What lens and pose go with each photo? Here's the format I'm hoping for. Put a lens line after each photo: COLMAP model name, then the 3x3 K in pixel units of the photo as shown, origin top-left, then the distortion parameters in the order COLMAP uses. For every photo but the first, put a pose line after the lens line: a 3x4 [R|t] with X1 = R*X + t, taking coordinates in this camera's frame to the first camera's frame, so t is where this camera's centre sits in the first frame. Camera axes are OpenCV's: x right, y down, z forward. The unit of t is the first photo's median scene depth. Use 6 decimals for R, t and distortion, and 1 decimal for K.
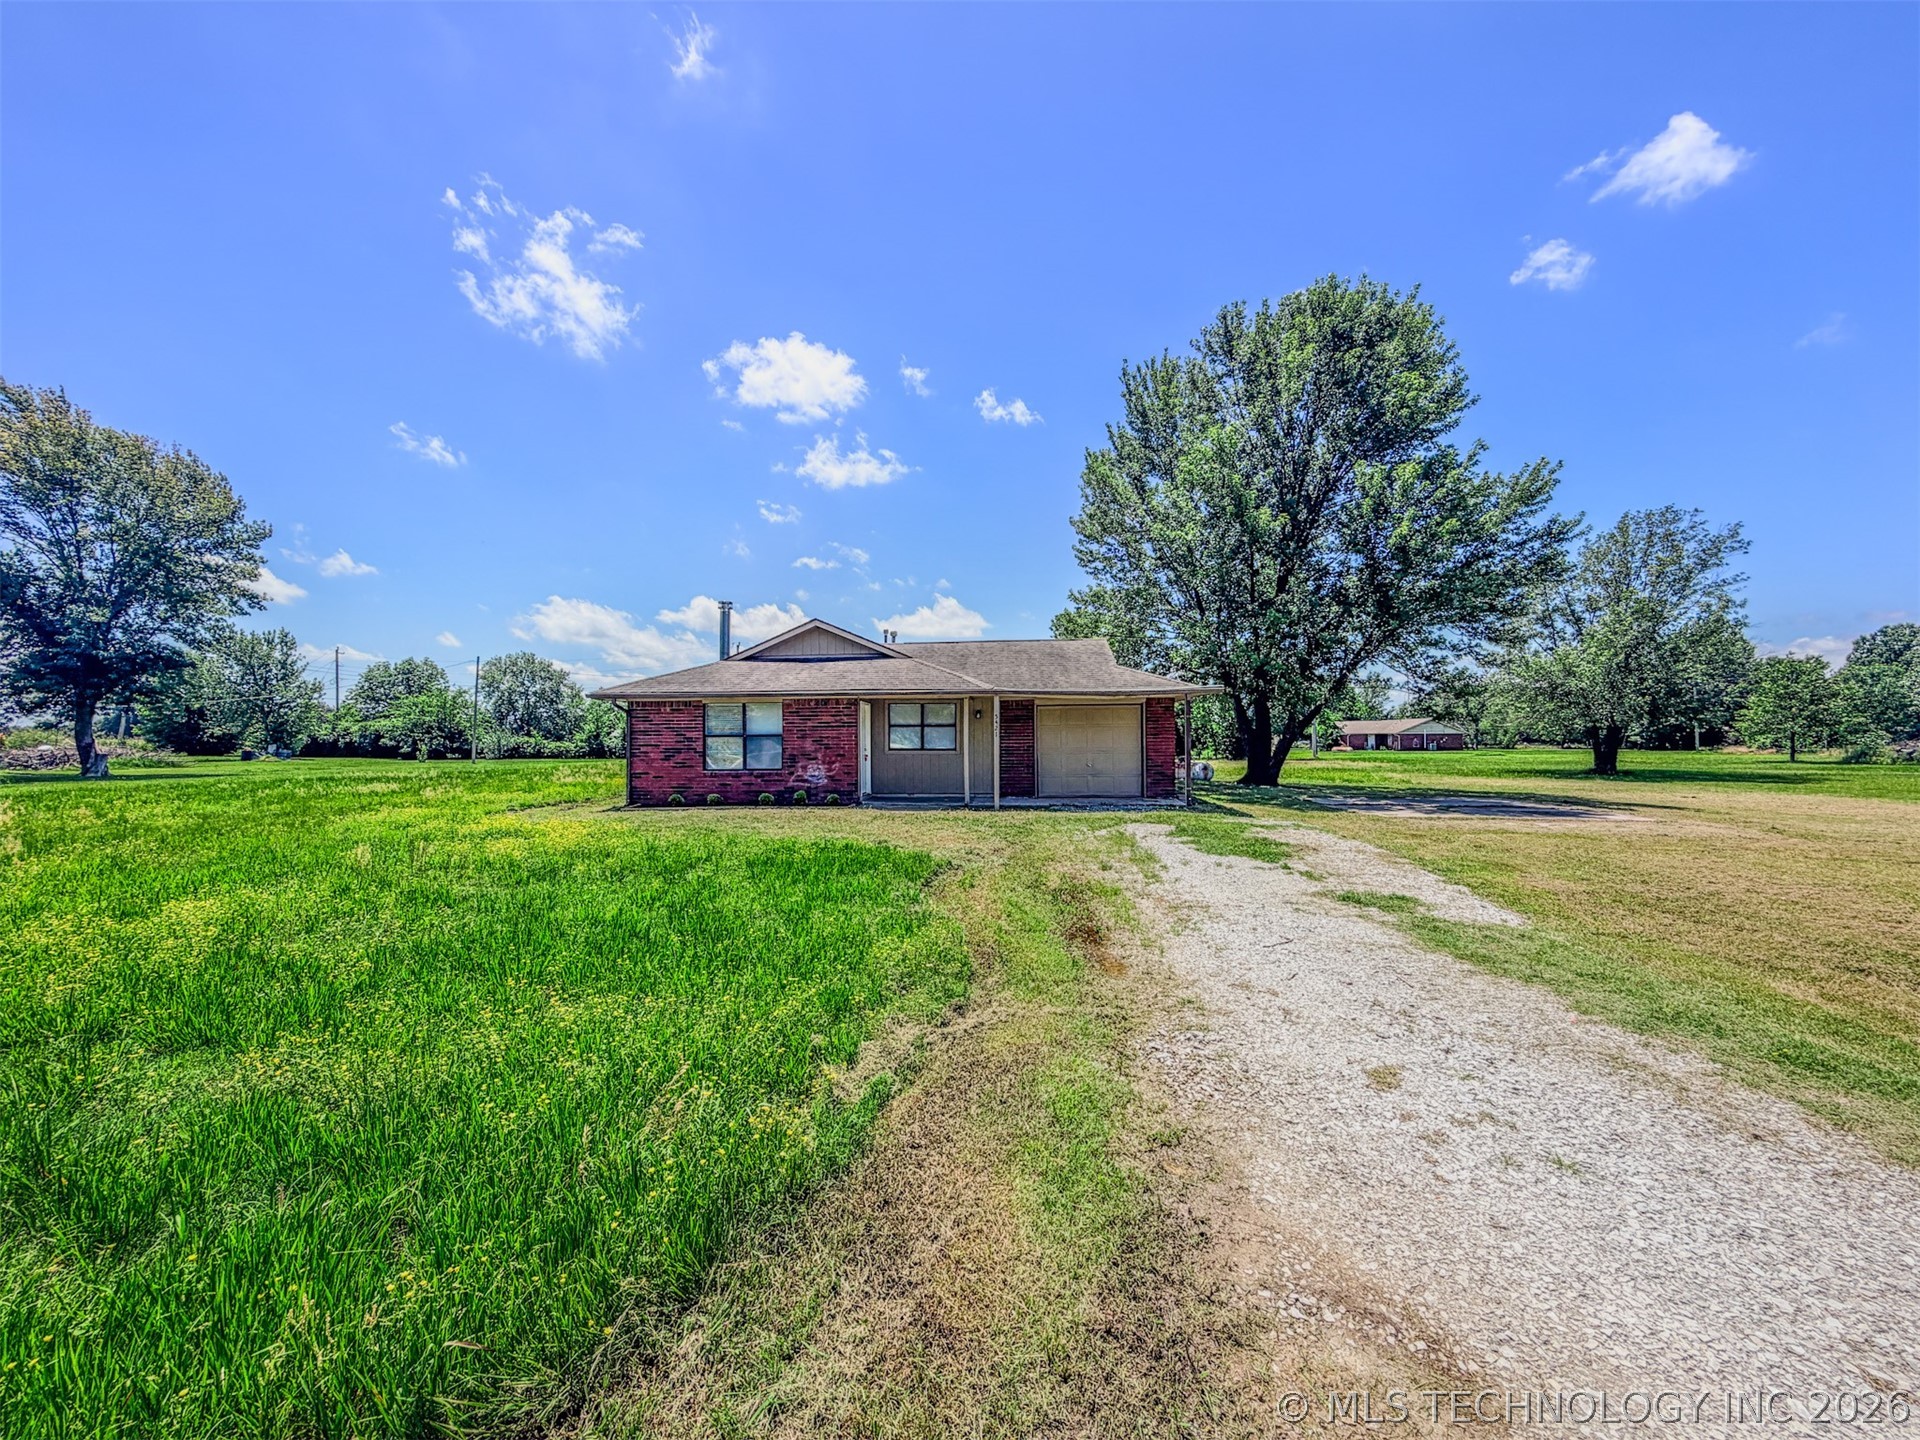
lens RADIAL K [[771.7, 0, 960.0], [0, 771.7, 720.0], [0, 0, 1]] dist [-0.001279, -0.000025]
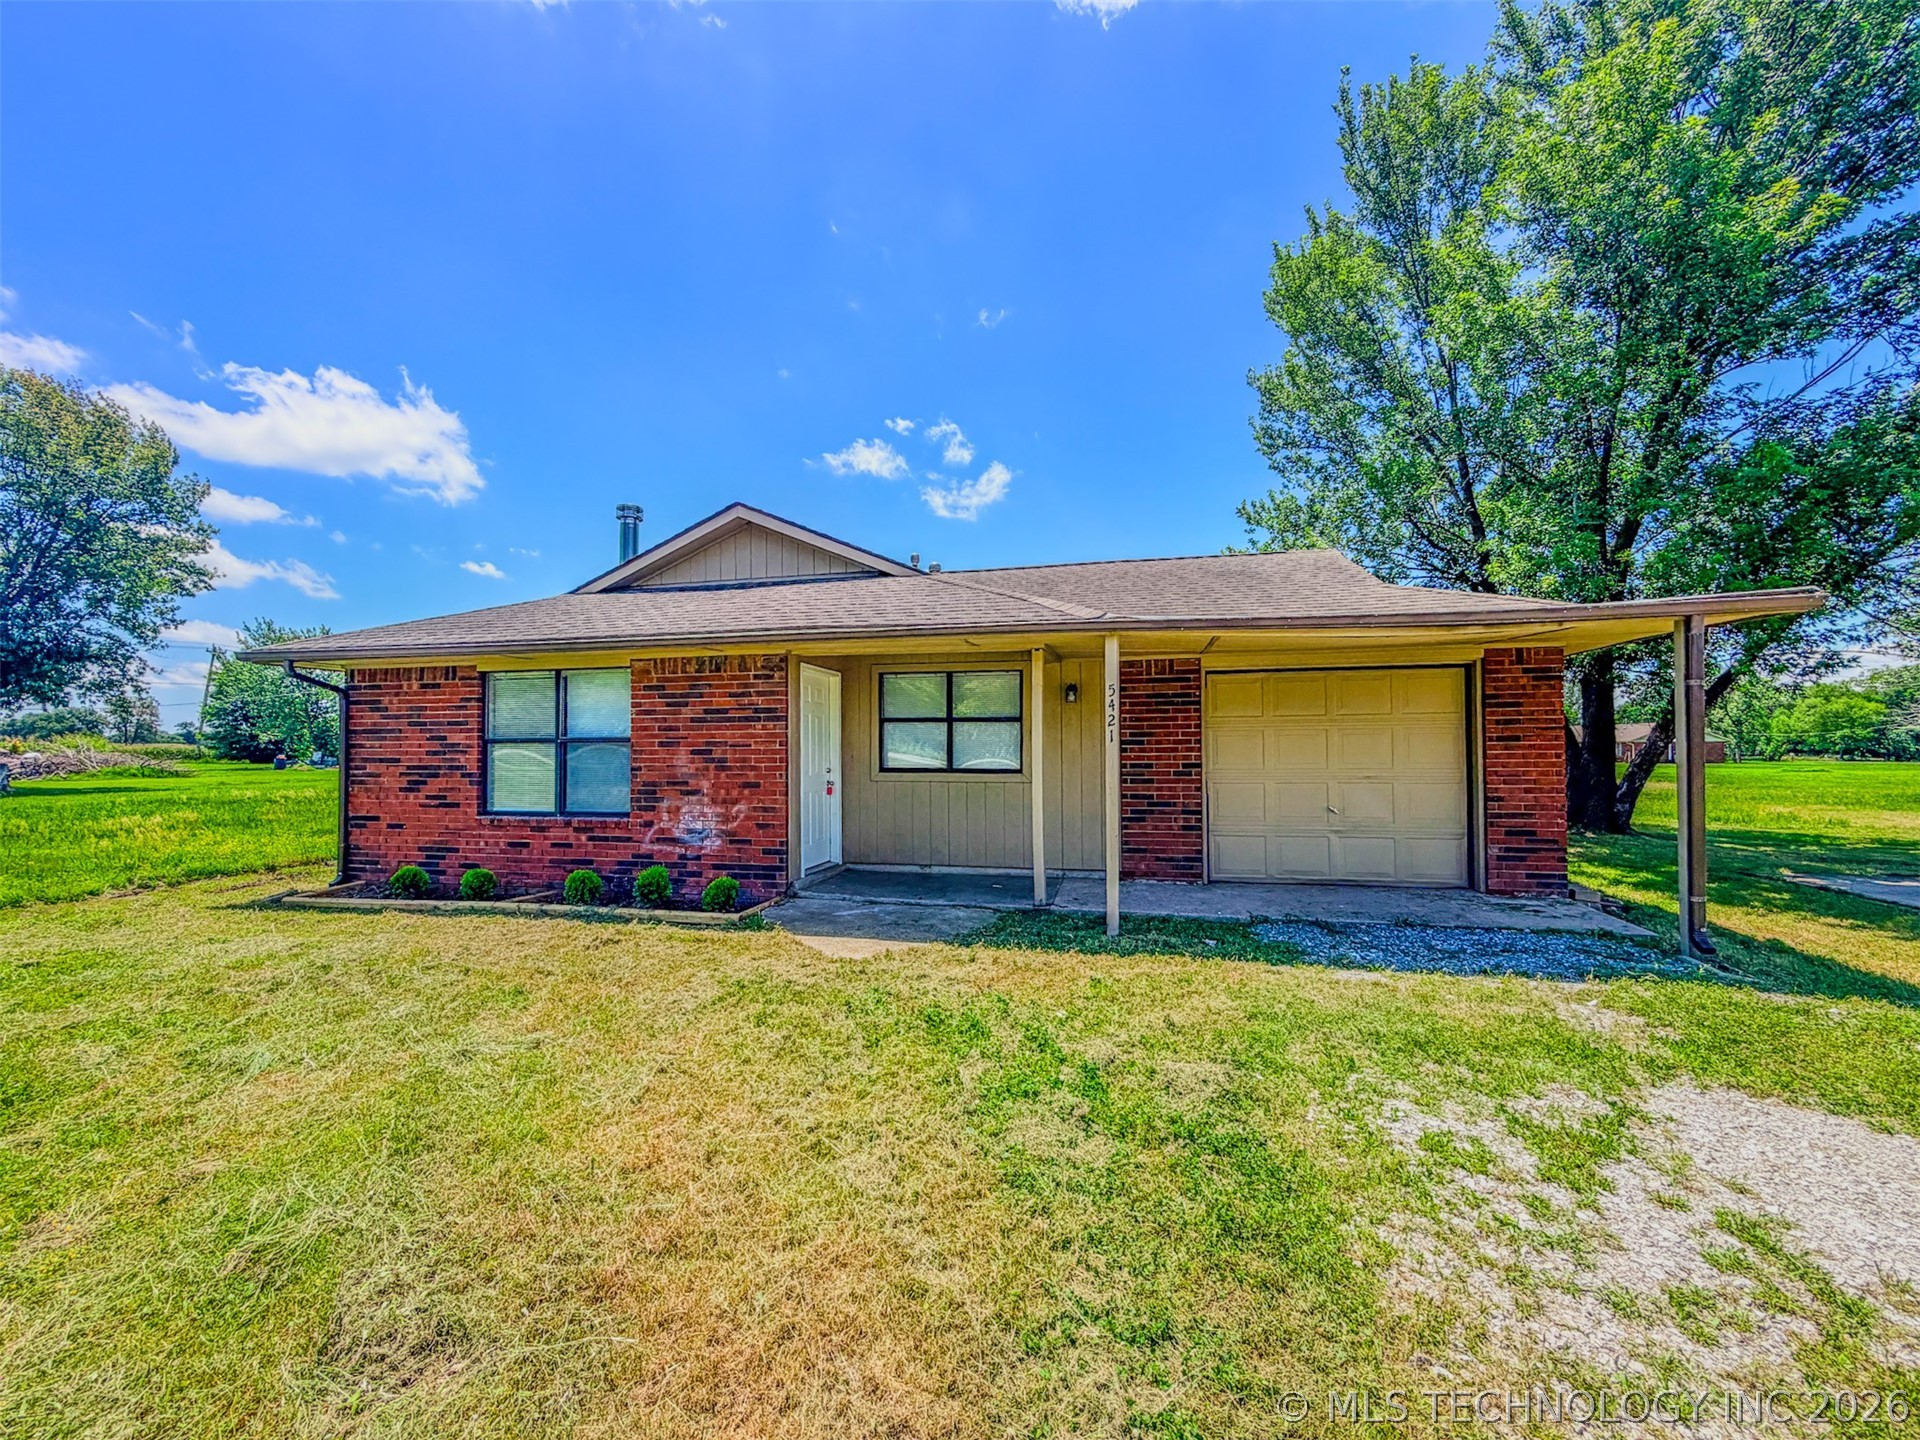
lens RADIAL K [[795.5, 0, 960.0], [0, 795.5, 720.0], [0, 0, 1]] dist [-0.000465, 0.000157]
pose [[0.989594, -0.002459, -0.143867, 0.027789], [0.001080, 0.999953, -0.009660, 0.013190], [0.143884, 0.009404, 0.989550, 0.558842]]
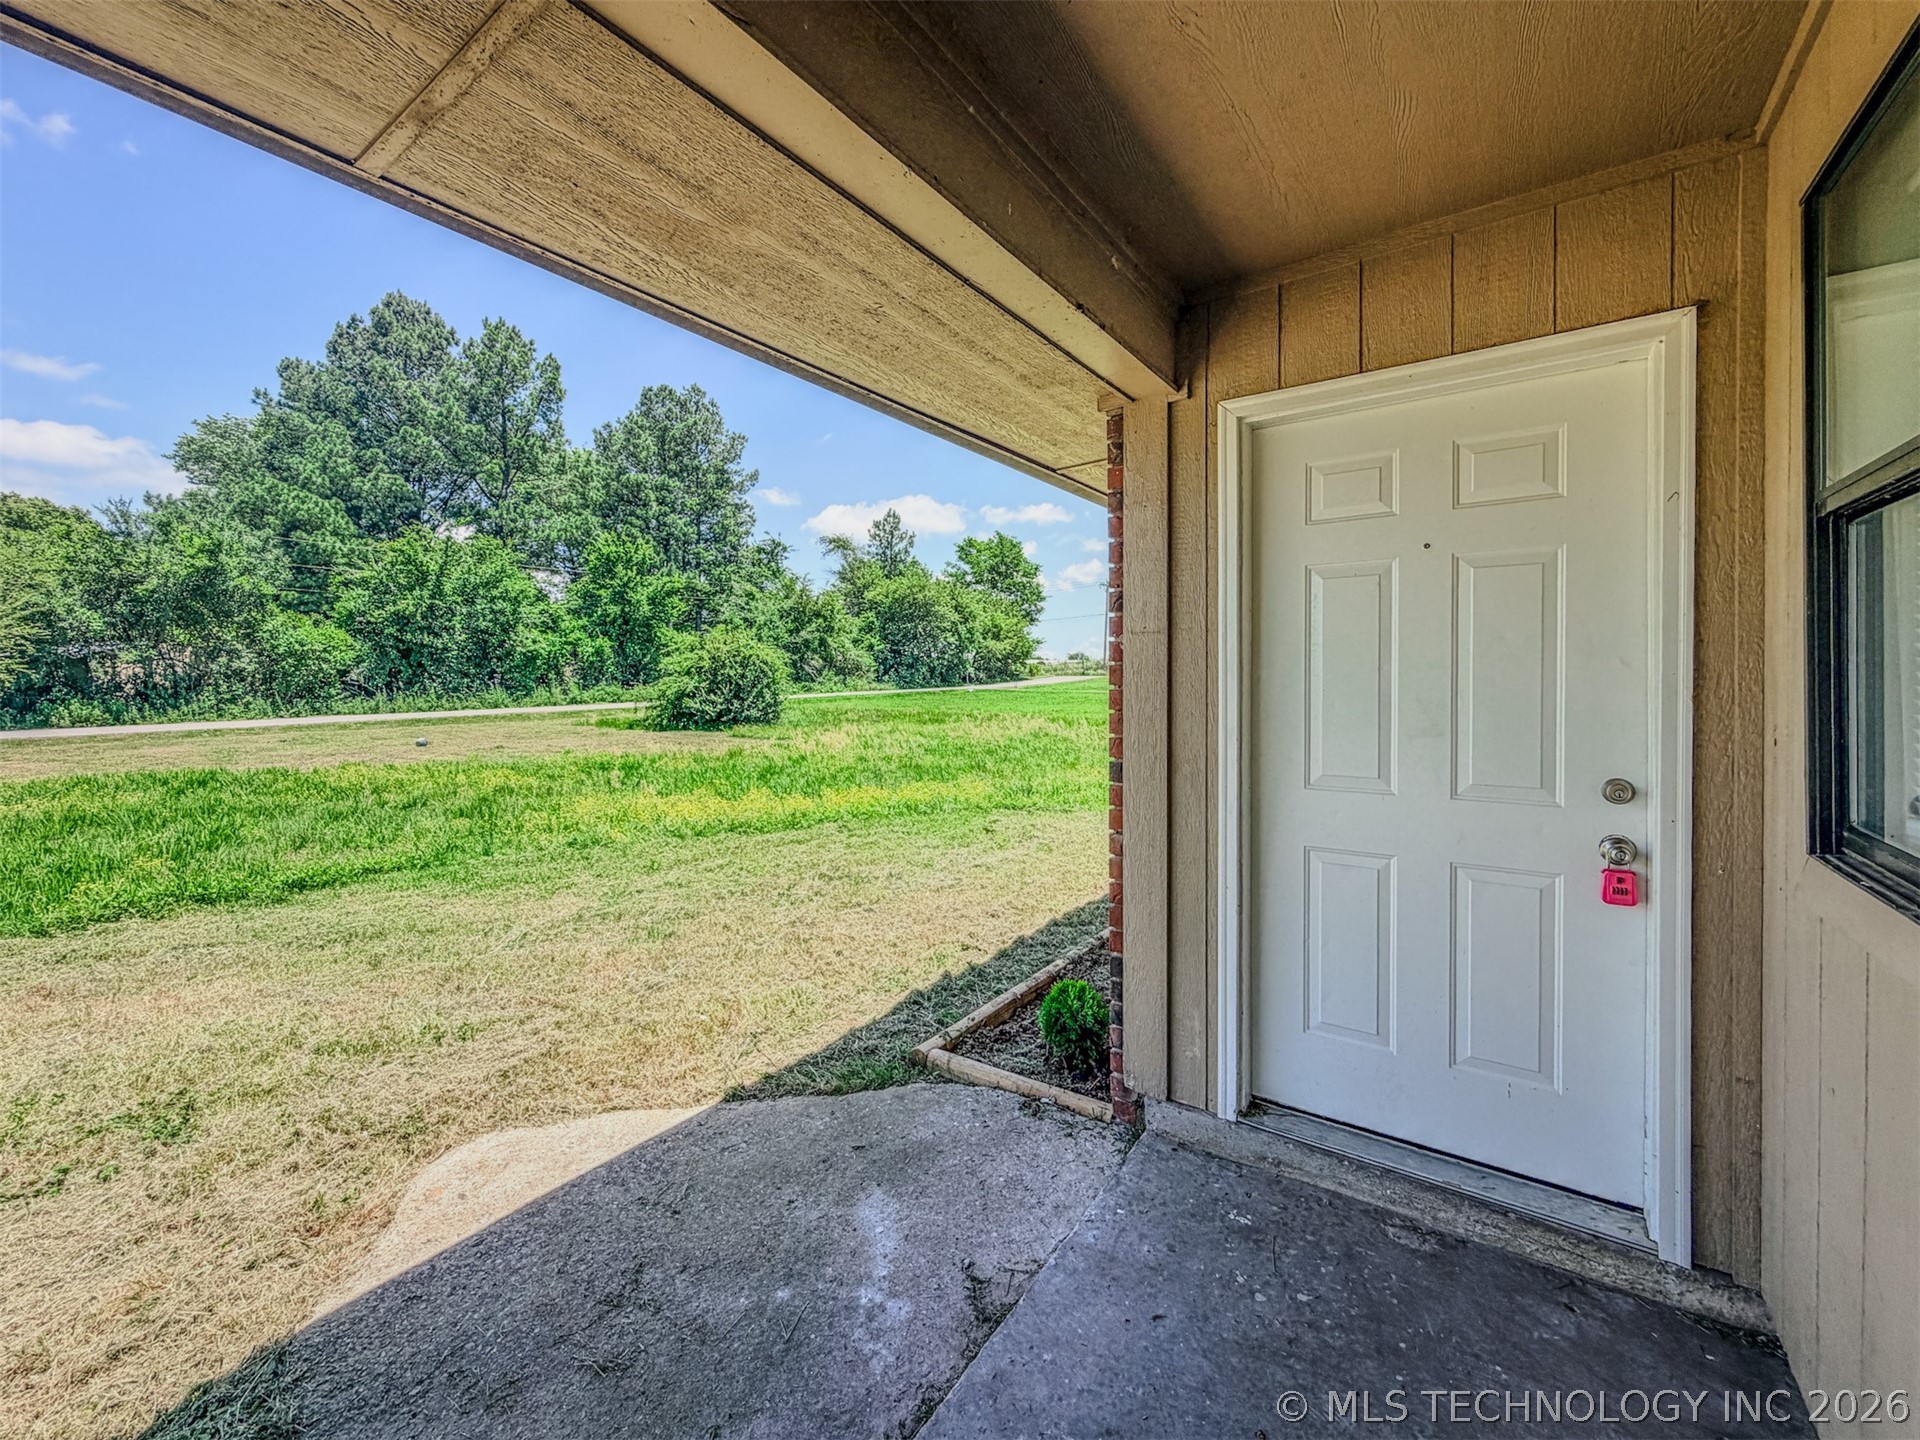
lens RADIAL K [[777.2, 0, 964.1], [0, 777.2, 696.2], [0, 0, 1]] dist [-0.001951, -0.000406]
pose [[-0.505788, 0.017078, -0.862489, 0.009960], [0.026759, 0.999633, 0.004102, 0.024425], [0.862243, -0.021005, -0.506060, 1.027462]]
